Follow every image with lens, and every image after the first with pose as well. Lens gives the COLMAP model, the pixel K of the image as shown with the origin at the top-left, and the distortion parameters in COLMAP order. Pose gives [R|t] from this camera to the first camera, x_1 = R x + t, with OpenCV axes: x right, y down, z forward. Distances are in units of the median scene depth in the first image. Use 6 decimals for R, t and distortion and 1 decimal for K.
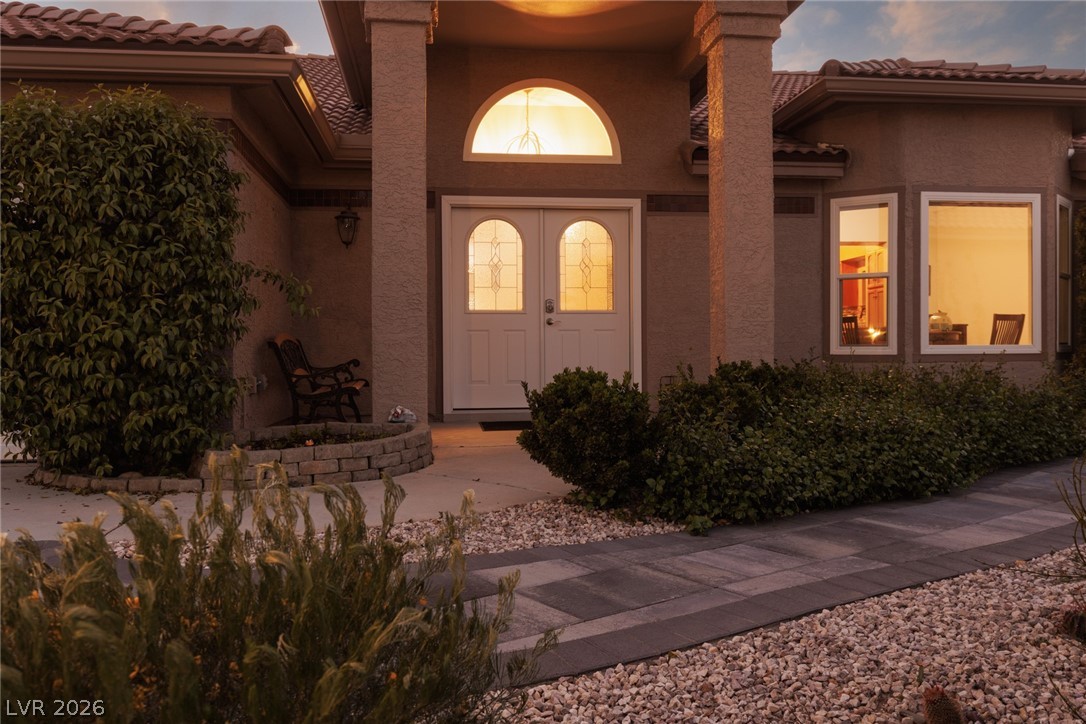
lens RADIAL K [[916.6, 0, 544.7], [0, 916.6, 360.7], [0, 0, 1]] dist [0.000832, -0.002592]
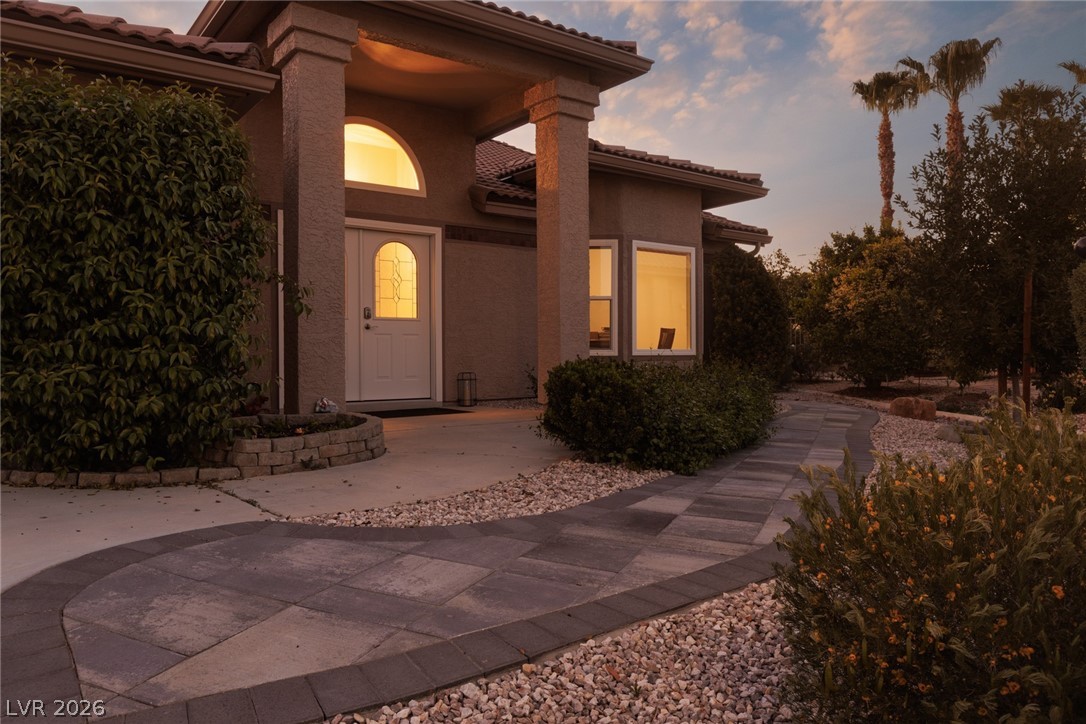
lens RADIAL K [[784.0, 0, 543.0], [0, 784.0, 363.4], [0, 0, 1]] dist [0.007065, 0.005824]
pose [[0.866547, -0.001347, 0.499093, -0.306916], [0.002813, 0.999994, -0.002185, 0.007523], [-0.499087, 0.003298, 0.866546, 0.024943]]
